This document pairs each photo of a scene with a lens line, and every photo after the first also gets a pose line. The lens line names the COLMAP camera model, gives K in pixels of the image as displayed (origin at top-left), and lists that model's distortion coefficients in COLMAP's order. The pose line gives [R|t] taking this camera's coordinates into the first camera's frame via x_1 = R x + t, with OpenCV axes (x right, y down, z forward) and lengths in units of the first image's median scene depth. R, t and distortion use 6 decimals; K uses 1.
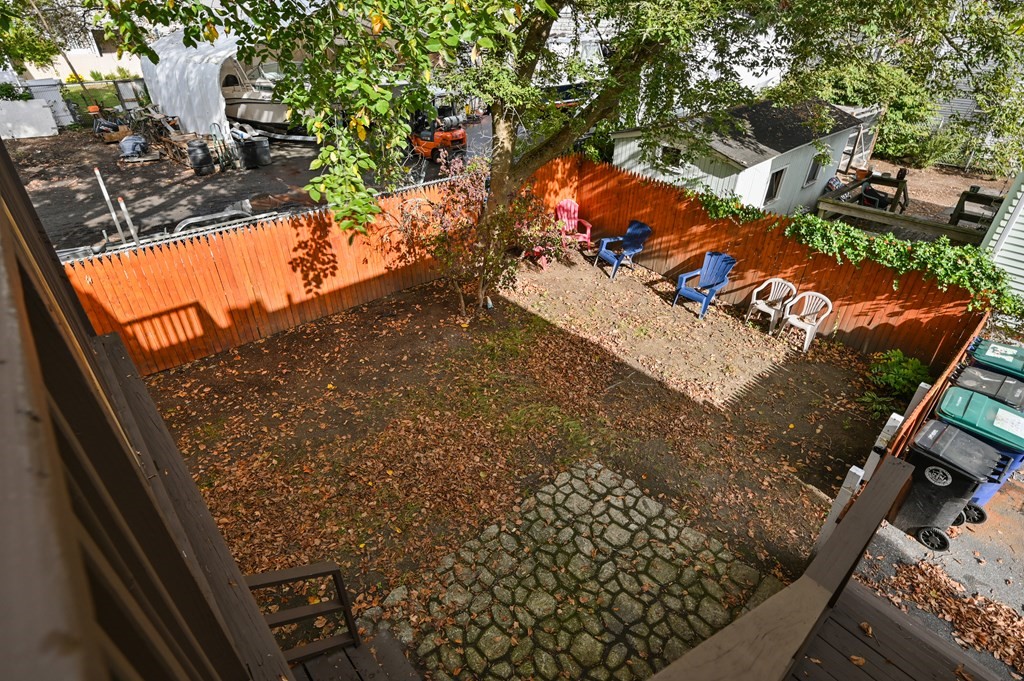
lens RADIAL K [[530.3, 0, 509.4], [0, 530.3, 349.8], [0, 0, 1]] dist [-0.003325, -0.000328]
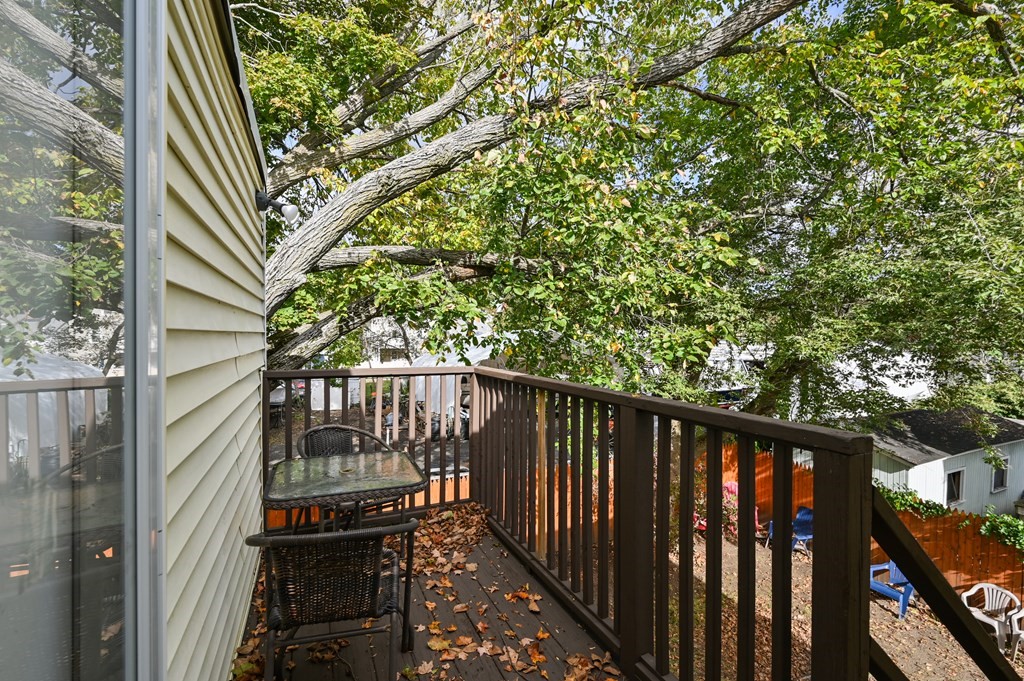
lens RADIAL K [[473.5, 0, 514.9], [0, 473.5, 336.4], [0, 0, 1]] dist [-0.000797, 0.000722]
pose [[0.956802, 0.000602, -0.290741, -0.049603], [-0.158364, 0.839715, -0.519422, 0.065773], [0.243827, 0.543027, 0.803536, -0.108183]]
